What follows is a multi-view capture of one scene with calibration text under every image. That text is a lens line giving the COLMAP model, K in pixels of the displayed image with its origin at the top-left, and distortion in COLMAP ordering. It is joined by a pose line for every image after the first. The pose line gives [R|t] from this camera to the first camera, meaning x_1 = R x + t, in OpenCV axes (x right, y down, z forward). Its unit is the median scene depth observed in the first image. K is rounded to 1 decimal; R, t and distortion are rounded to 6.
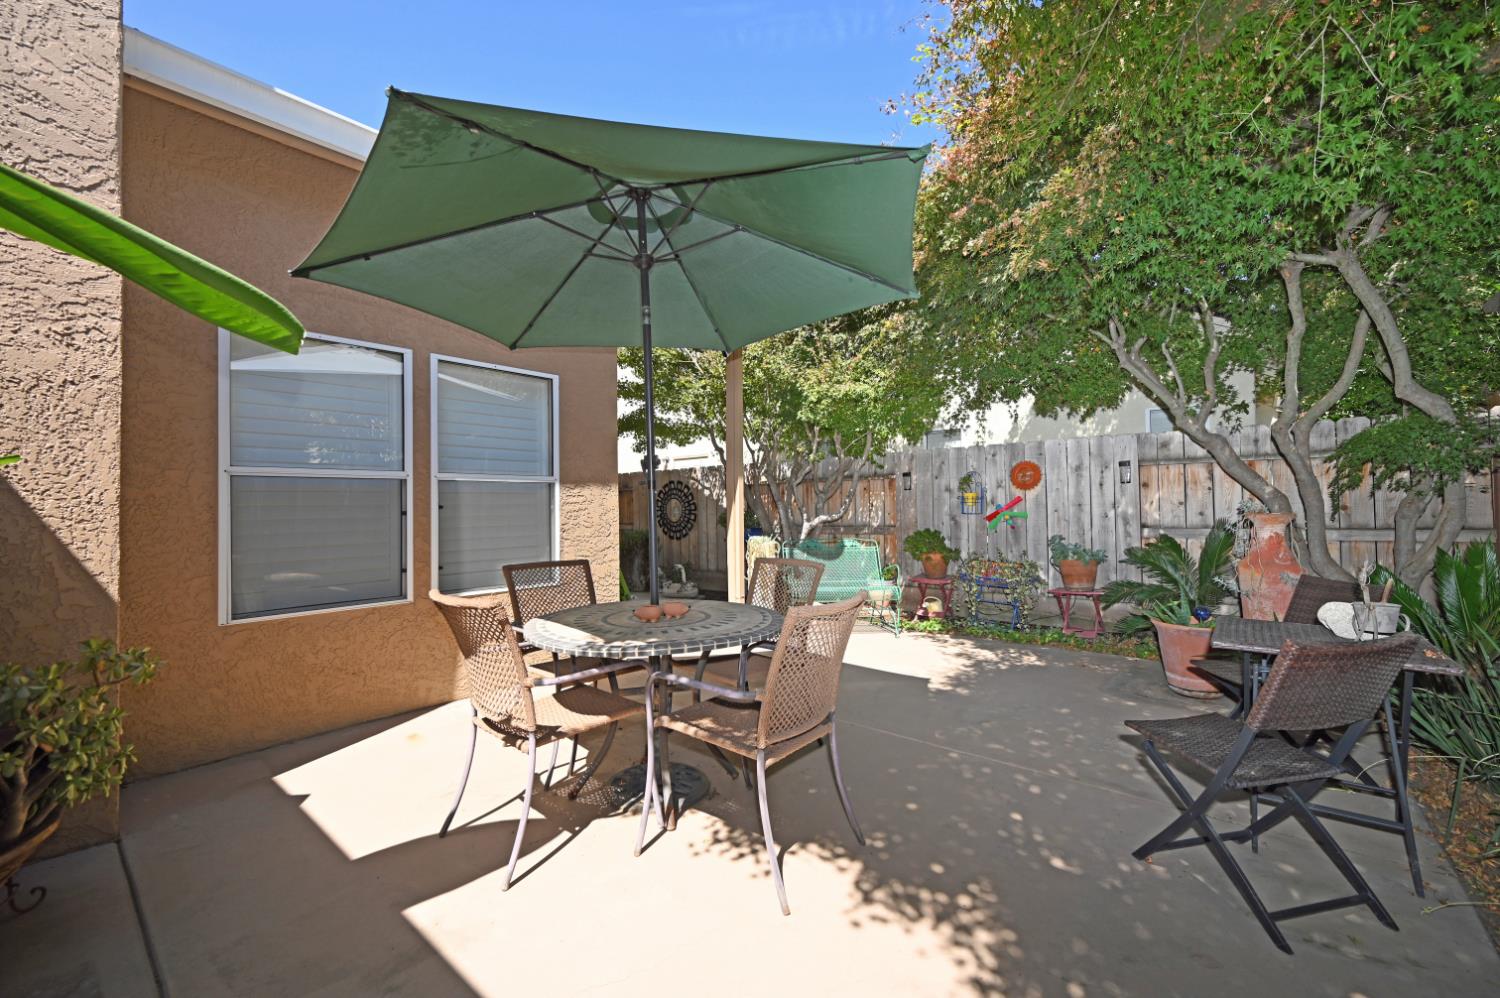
lens RADIAL K [[607.8, 0, 719.7], [0, 607.8, 494.5], [0, 0, 1]] dist [-0.002125, -0.000153]
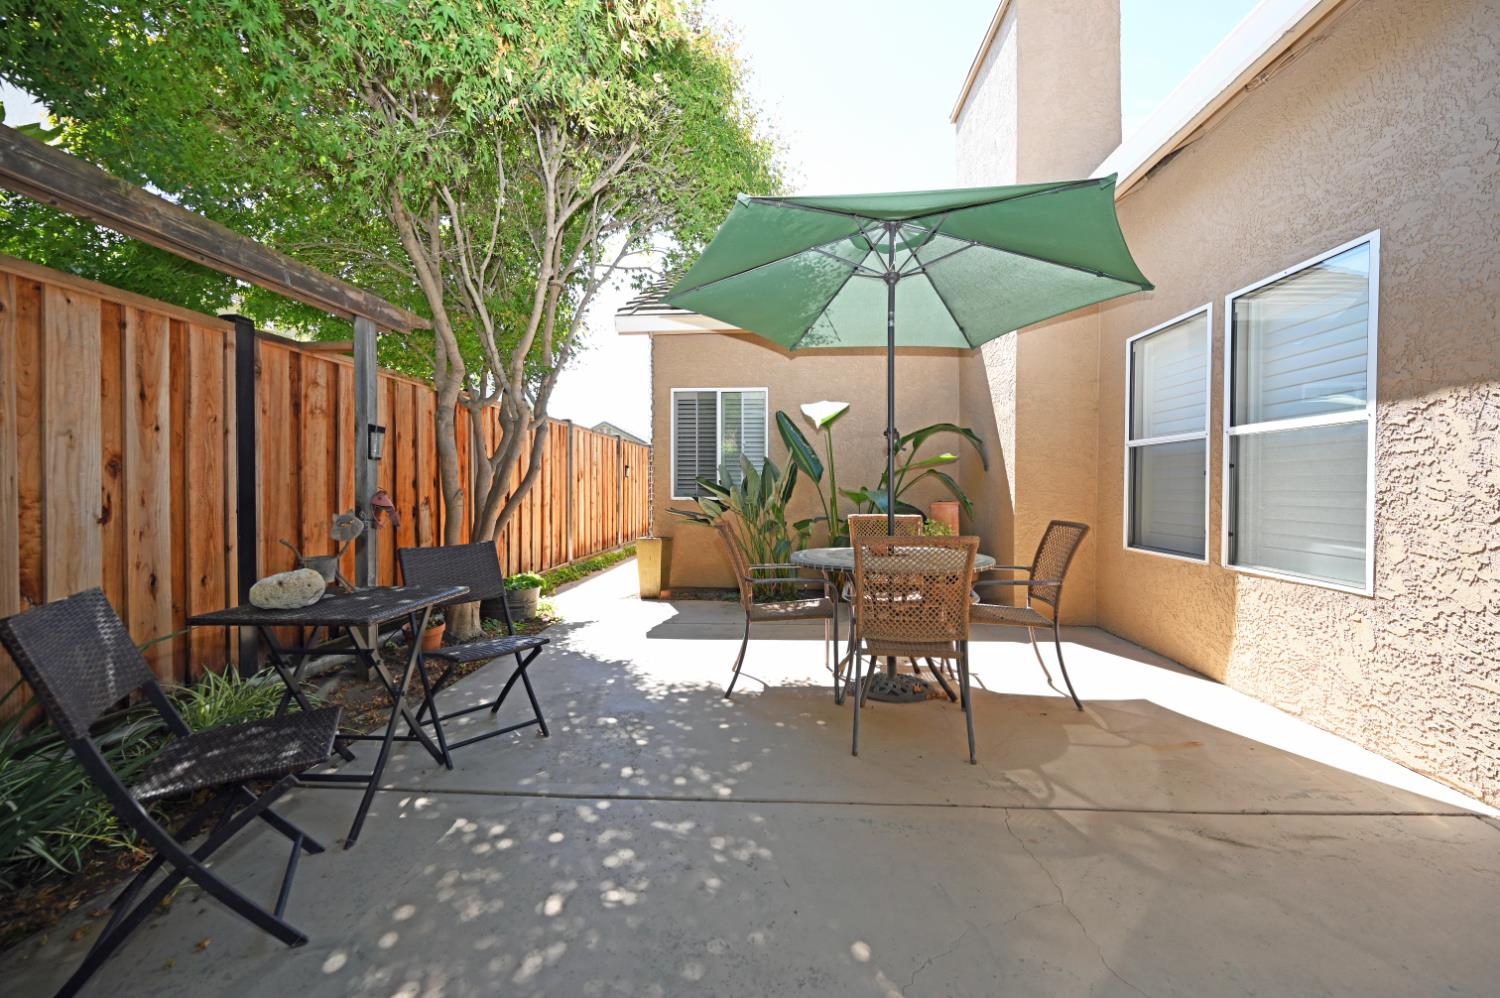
lens RADIAL K [[607.8, 0, 759.9], [0, 607.8, 495.0], [0, 0, 1]] dist [-0.002125, -0.000153]
pose [[-0.773565, 0.024188, -0.633255, 0.765174], [0.022735, 0.999687, 0.010412, 0.046624], [0.633309, -0.006343, -0.773873, 1.508450]]
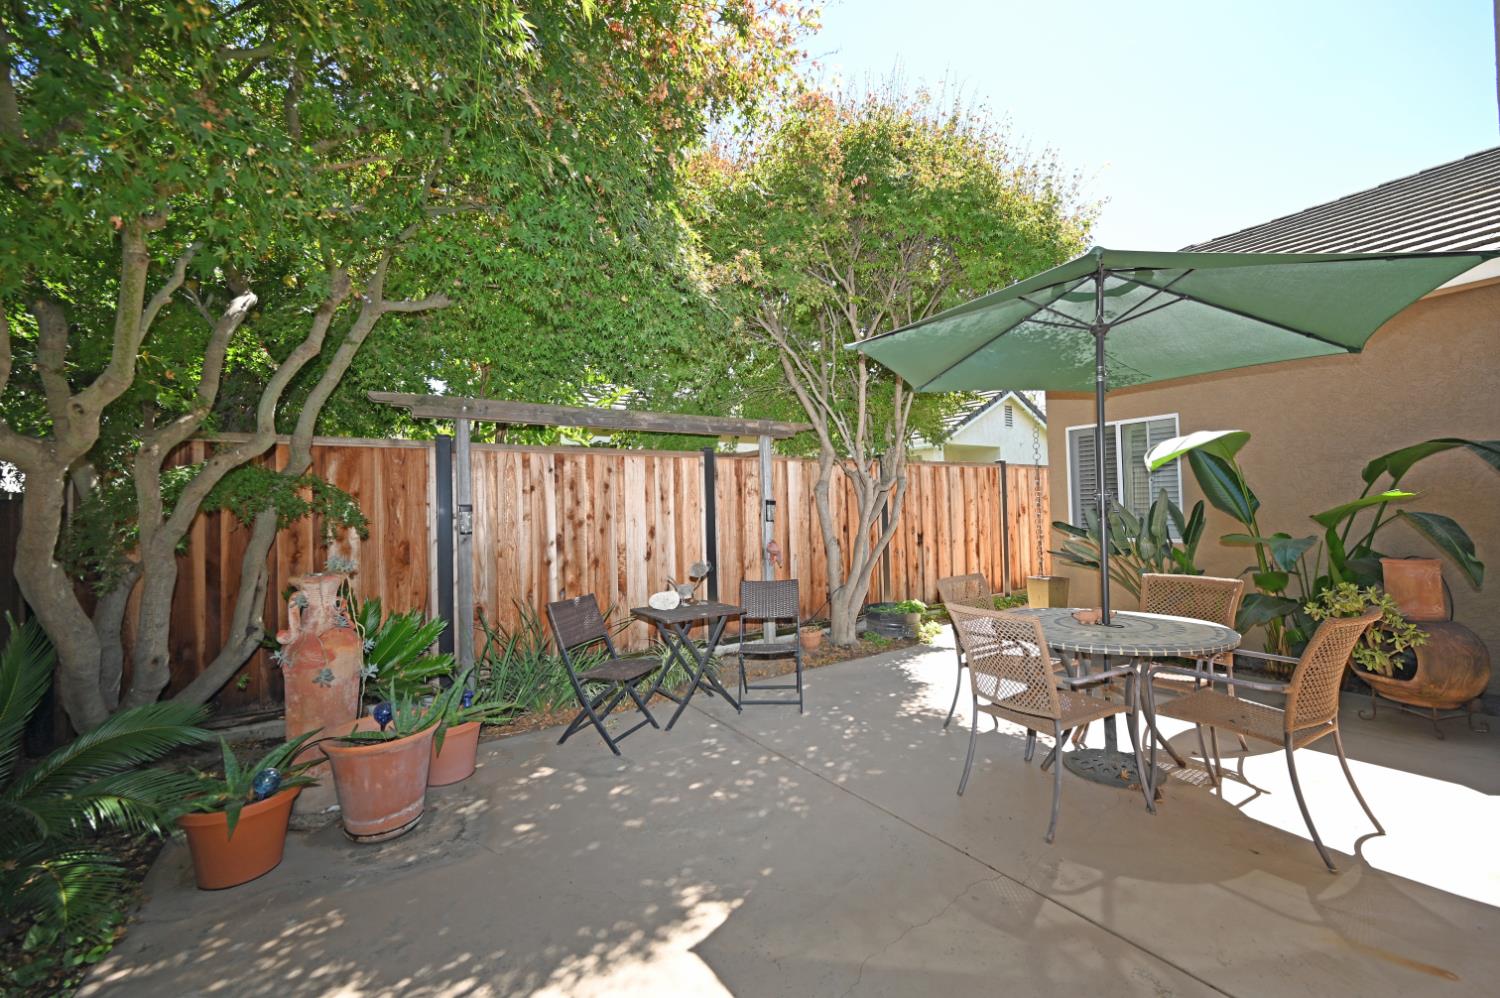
lens RADIAL K [[597.0, 0, 752.8], [0, 597.0, 494.4], [0, 0, 1]] dist [-0.011013, 0.000486]
pose [[-0.970848, 0.047316, 0.234979, 0.249716], [0.036980, 0.998153, -0.048205, -0.017970], [-0.236826, -0.038110, -0.970804, 1.912971]]
